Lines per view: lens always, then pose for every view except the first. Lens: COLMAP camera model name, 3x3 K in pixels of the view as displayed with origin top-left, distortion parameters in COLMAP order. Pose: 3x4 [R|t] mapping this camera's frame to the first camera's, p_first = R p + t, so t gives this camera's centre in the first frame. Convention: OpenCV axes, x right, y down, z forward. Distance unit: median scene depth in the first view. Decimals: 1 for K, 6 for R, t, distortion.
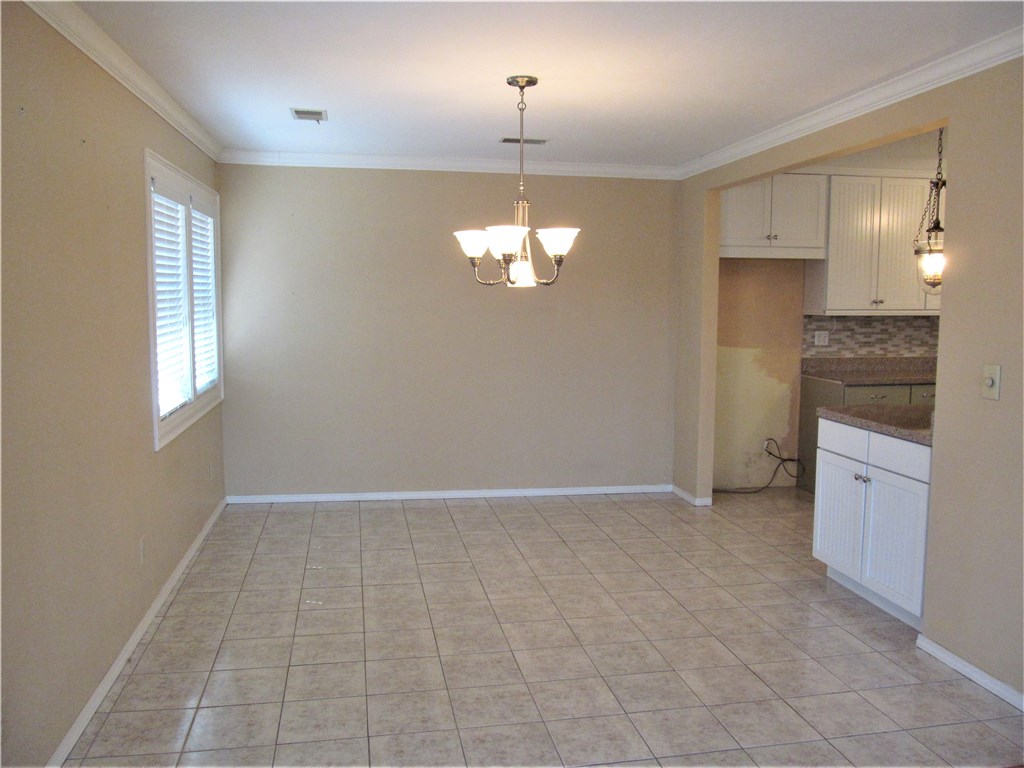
lens RADIAL K [[849.6, 0, 512.4], [0, 849.6, 383.4], [0, 0, 1]] dist [-0.077611, 0.031148]
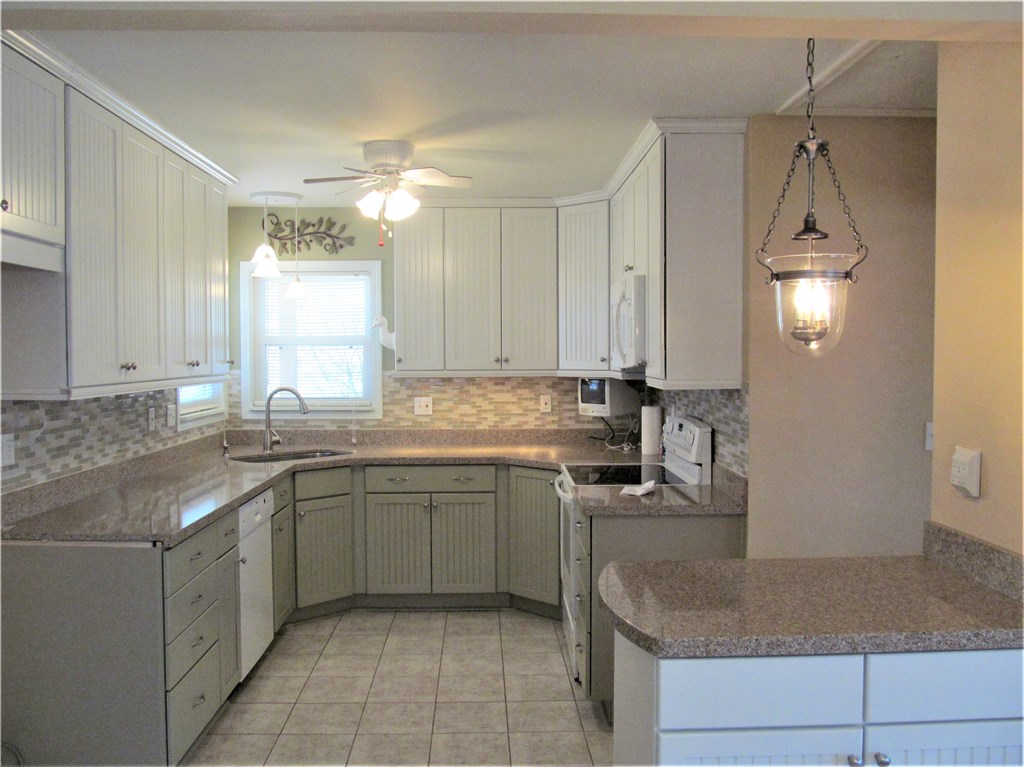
lens RADIAL K [[849.6, 0, 538.8], [0, 849.6, 388.4], [0, 0, 1]] dist [-0.077611, 0.031148]
pose [[0.130545, -0.039117, 0.990670, -0.026129], [0.097714, 0.994864, 0.026406, -0.068850], [-0.986615, 0.093355, 0.133697, 0.646617]]
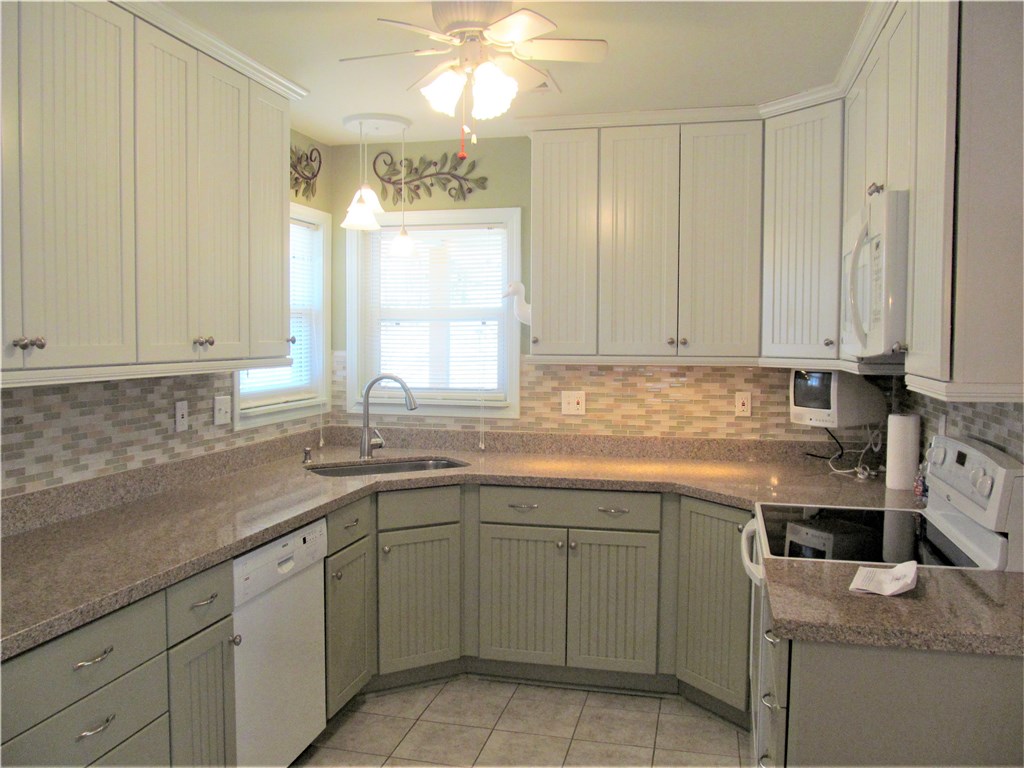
lens RADIAL K [[849.6, 0, 514.2], [0, 849.6, 392.8], [0, 0, 1]] dist [-0.077611, 0.031148]
pose [[0.405162, -0.056034, 0.912526, 0.207145], [0.081736, 0.996343, 0.024890, -0.066864], [-0.910584, 0.064501, 0.408261, 0.657492]]
